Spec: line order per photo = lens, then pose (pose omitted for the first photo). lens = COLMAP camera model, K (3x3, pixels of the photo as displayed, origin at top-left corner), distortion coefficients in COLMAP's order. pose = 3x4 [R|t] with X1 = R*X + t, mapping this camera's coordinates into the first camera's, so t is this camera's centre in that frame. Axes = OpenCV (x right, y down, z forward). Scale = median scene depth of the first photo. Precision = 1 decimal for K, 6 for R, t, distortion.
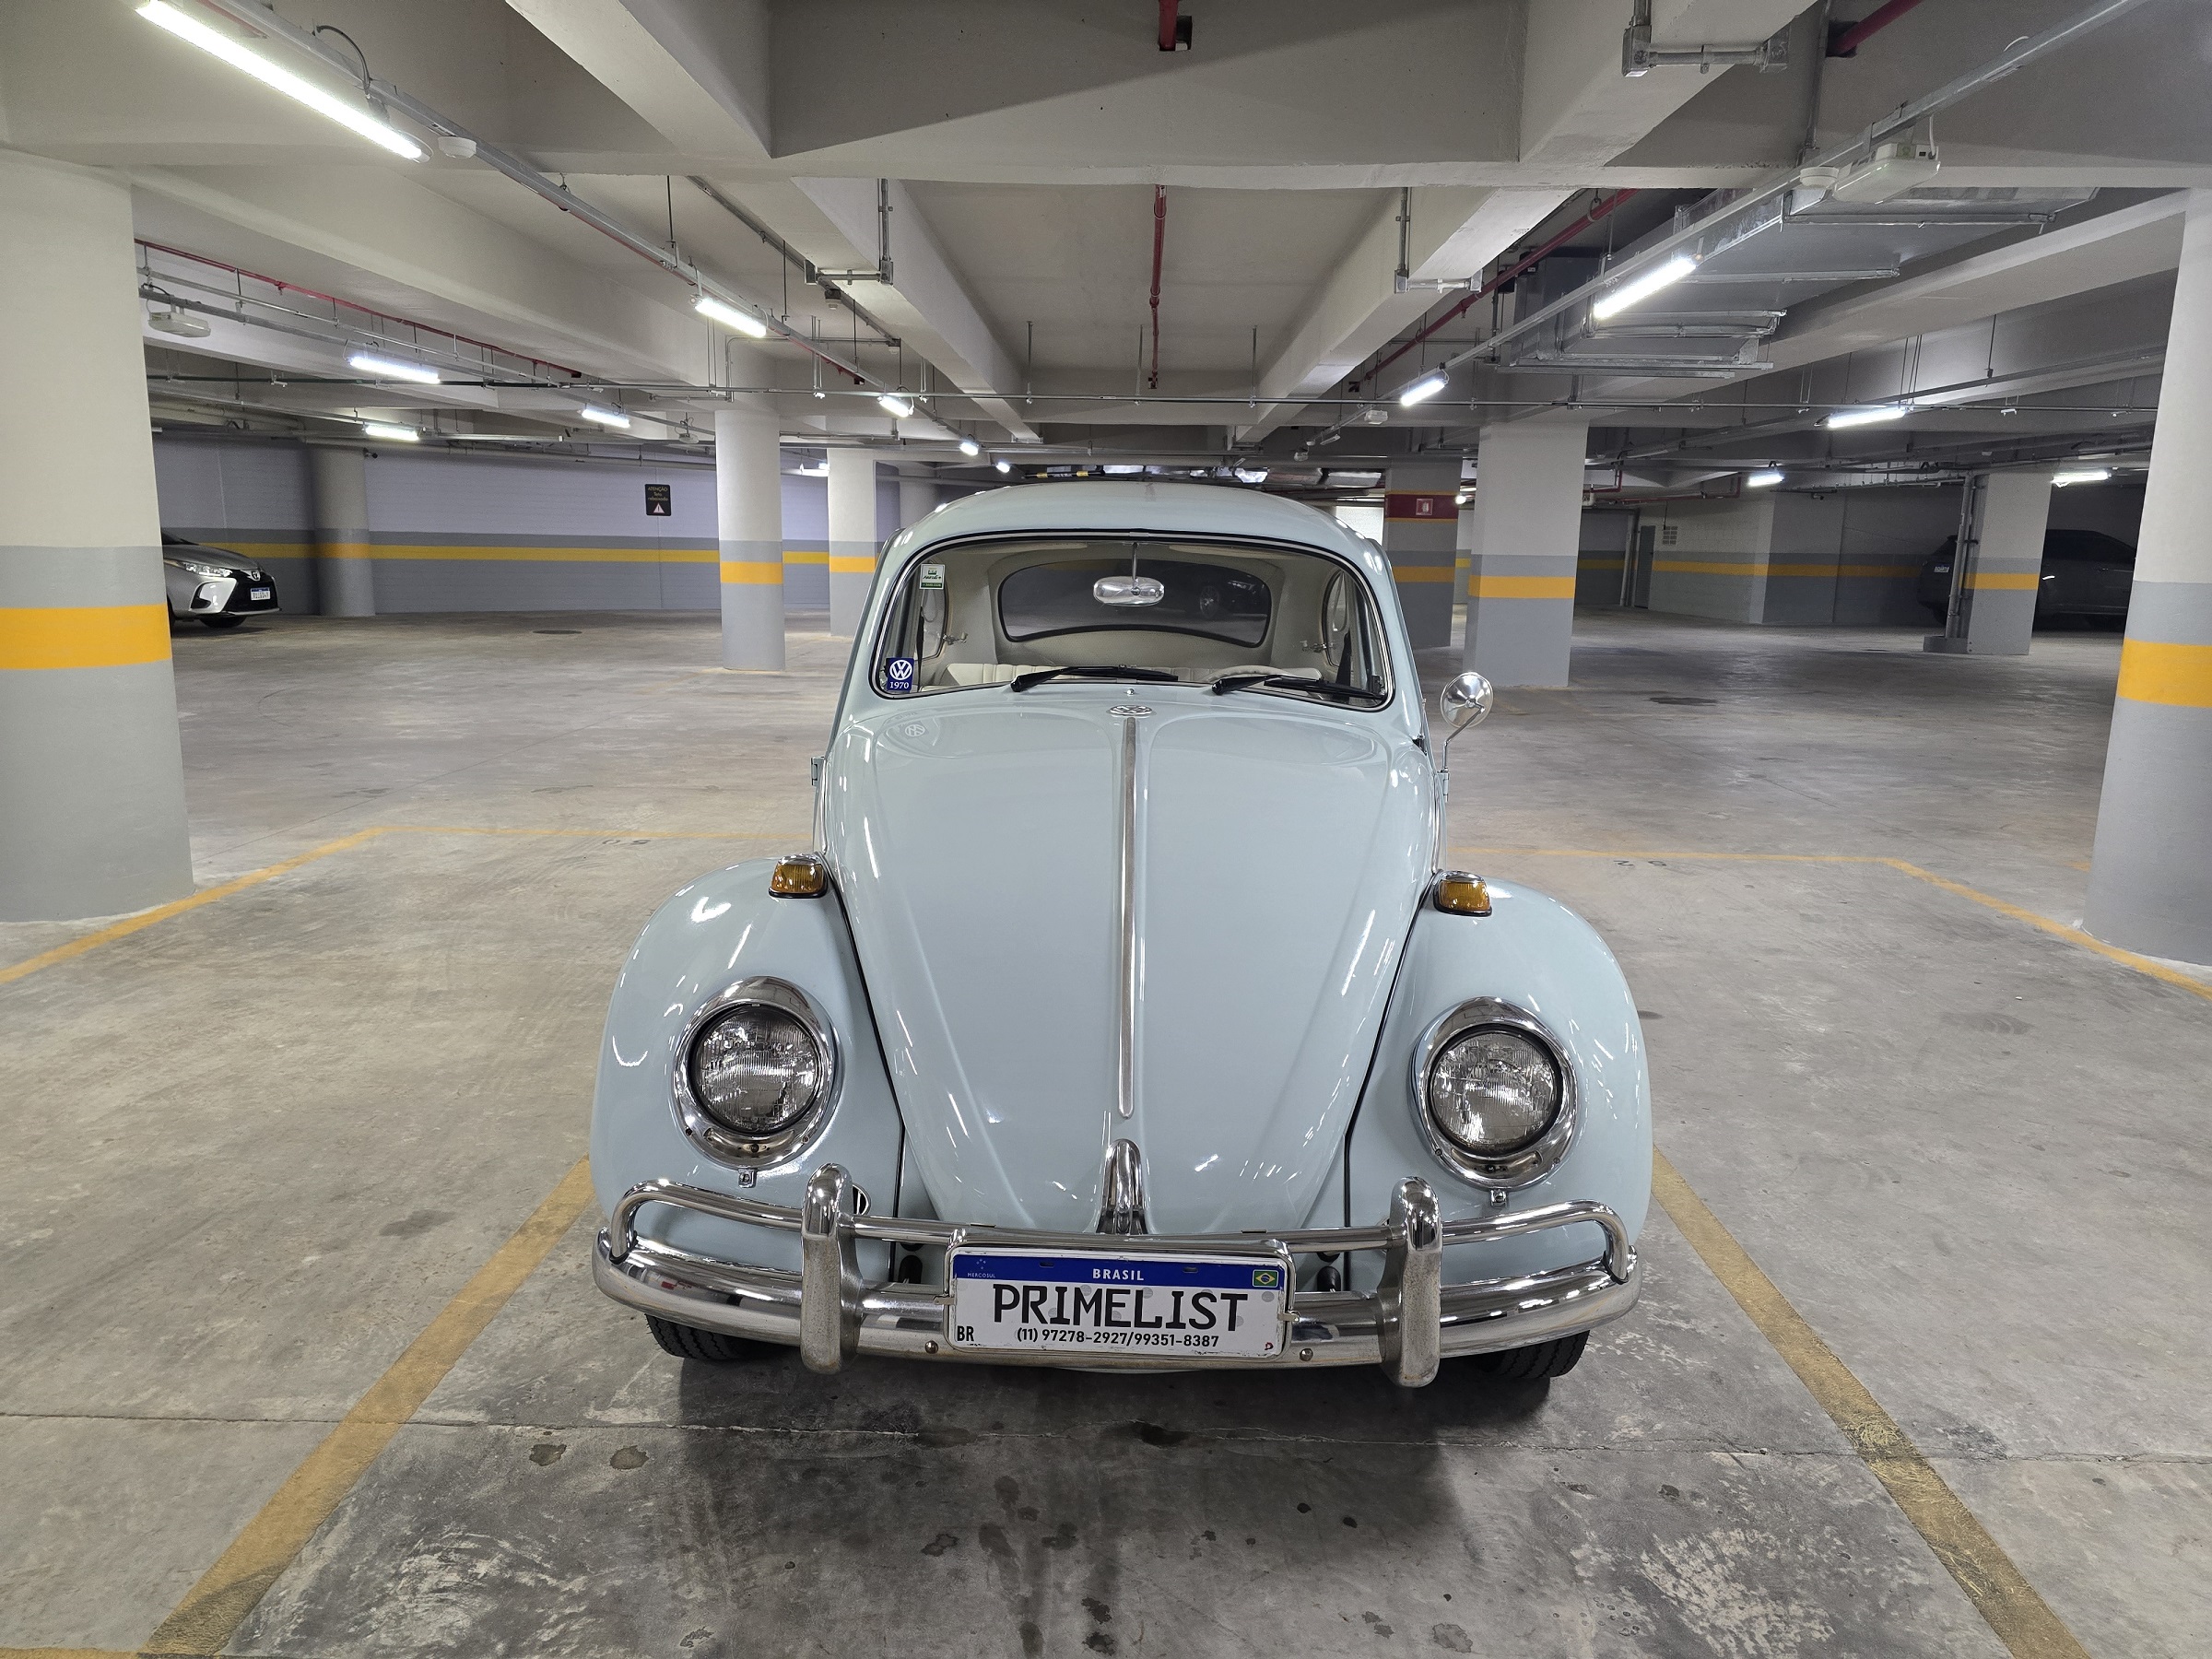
lens RADIAL K [[1497.6, 0, 1111.6], [0, 1497.6, 859.3], [0, 0, 1]] dist [0.049657, -0.040692]
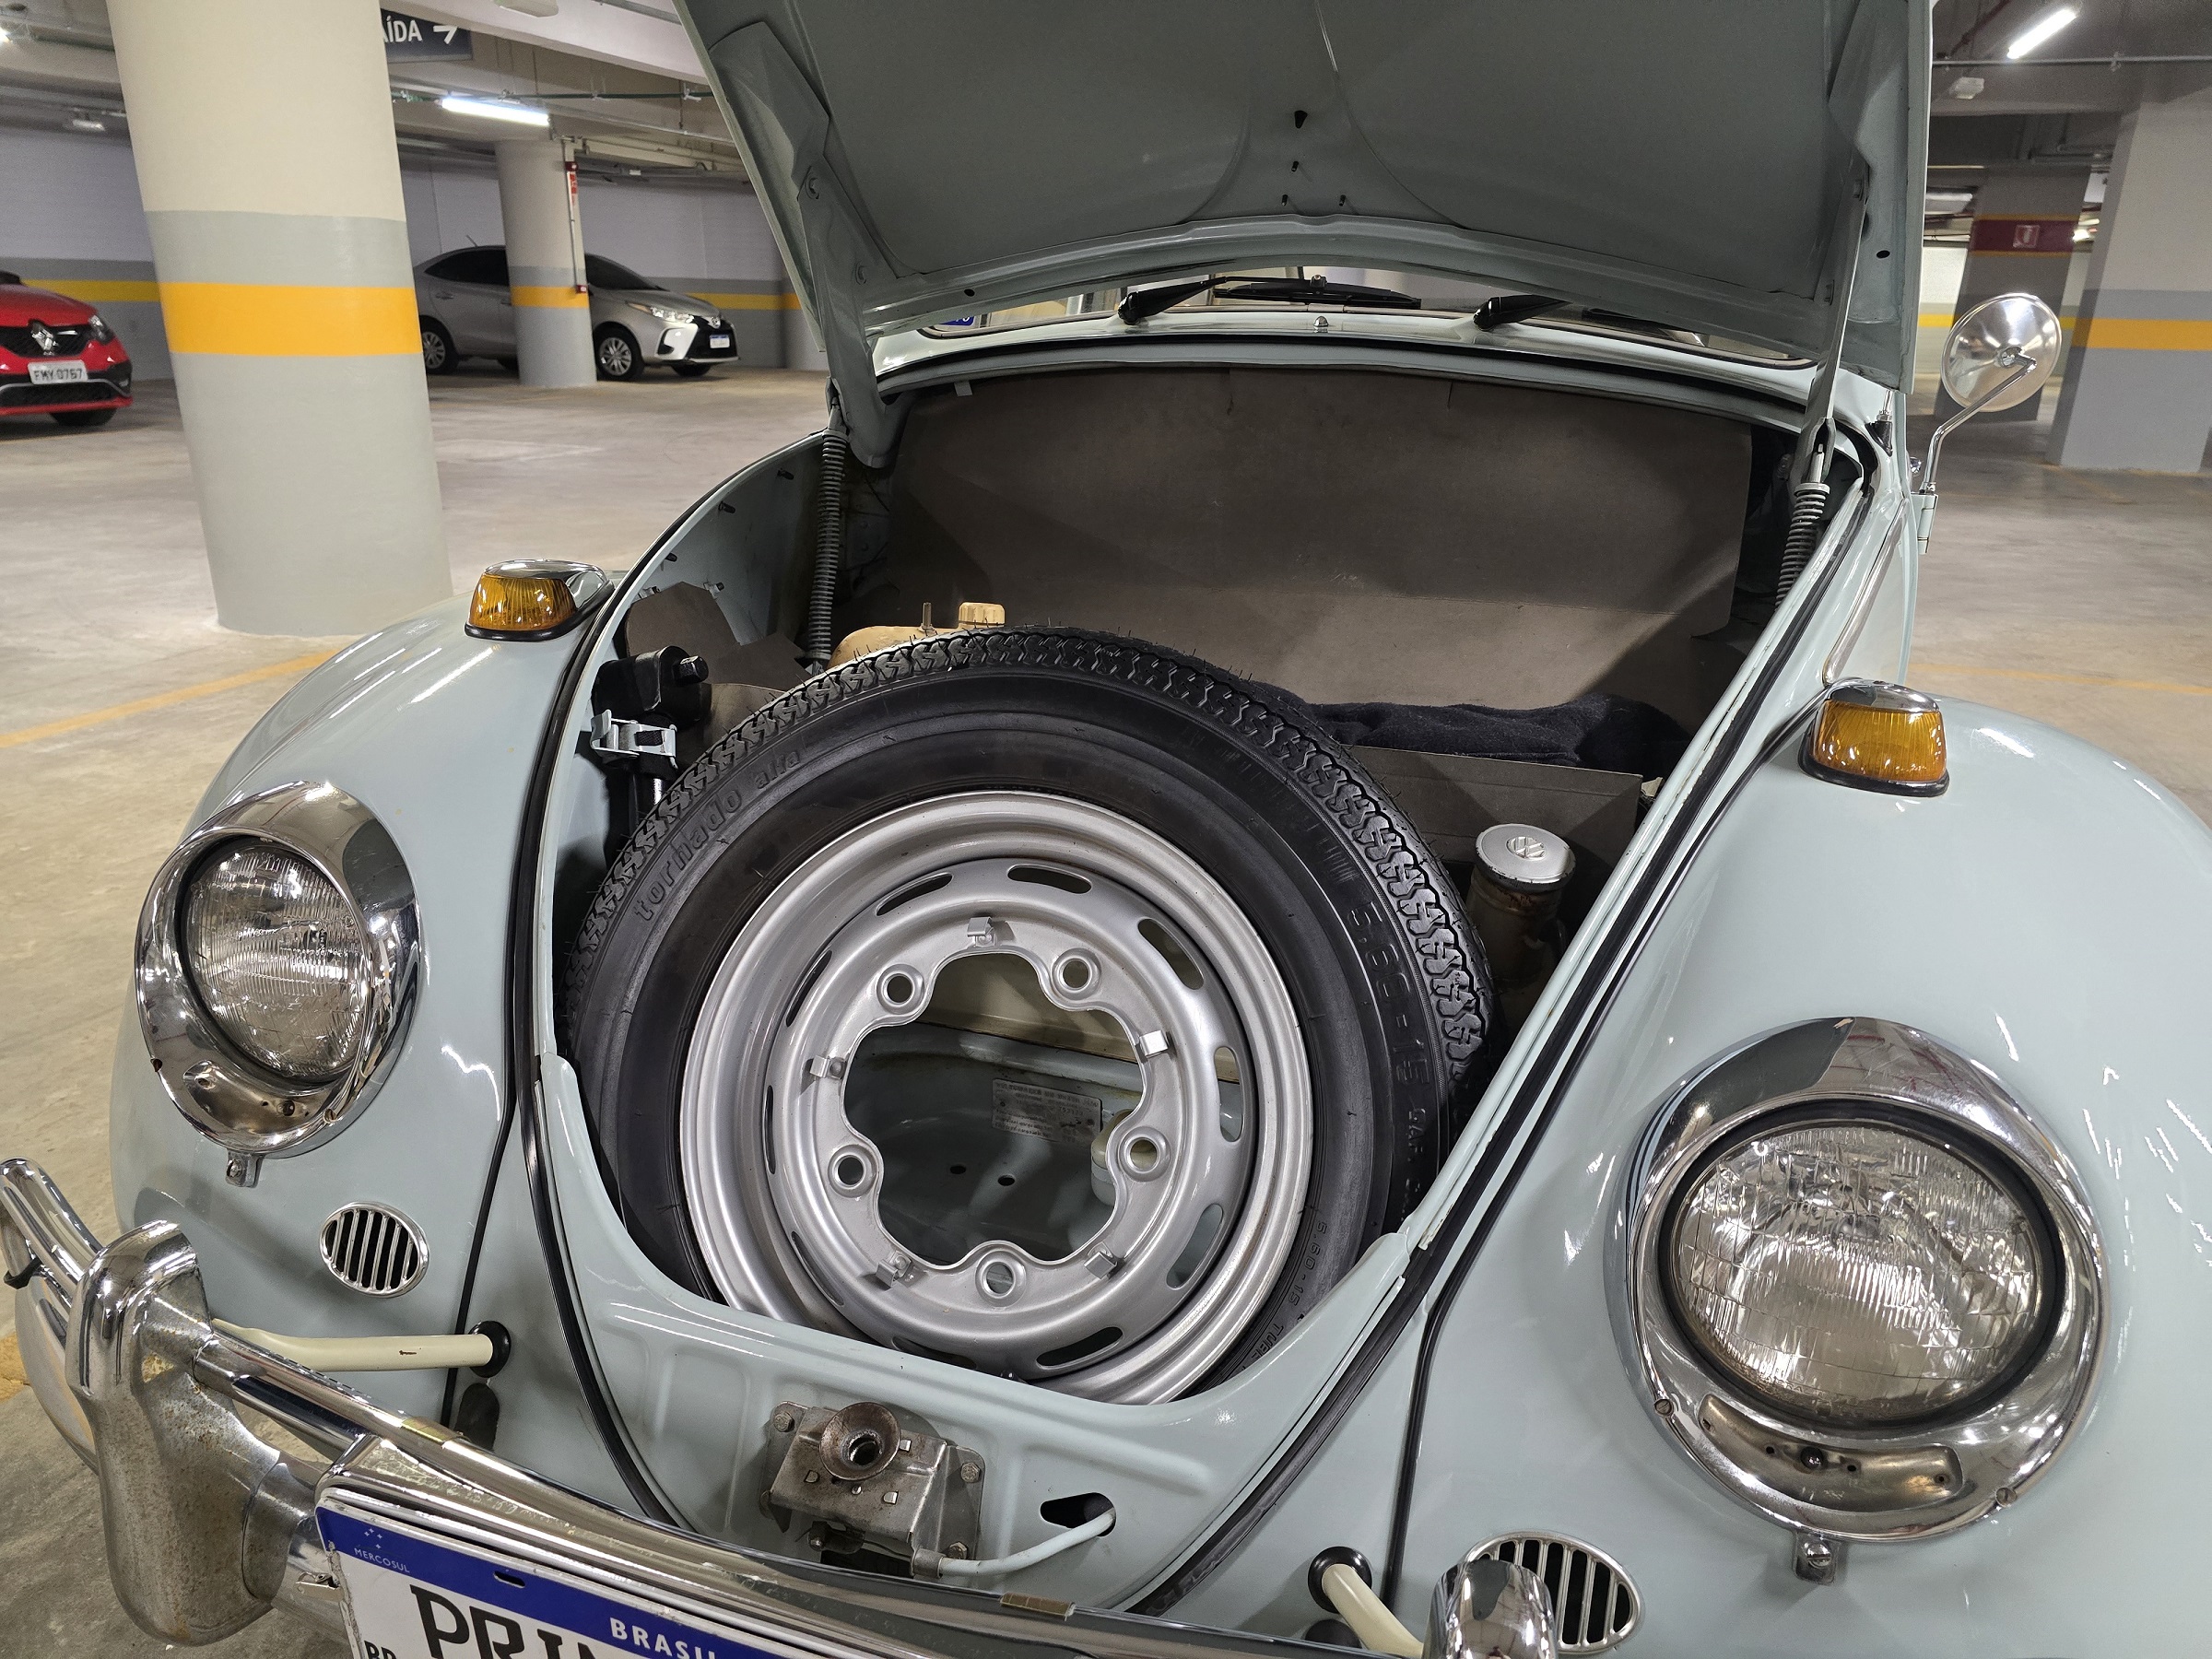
lens RADIAL K [[1497.6, 0, 1111.6], [0, 1497.6, 859.3], [0, 0, 1]] dist [0.049657, -0.040692]
pose [[0.950690, 0.107544, -0.290901, 0.035322], [-0.066294, 0.986743, 0.148136, 0.001837], [0.302975, -0.121546, 0.945216, 0.118623]]
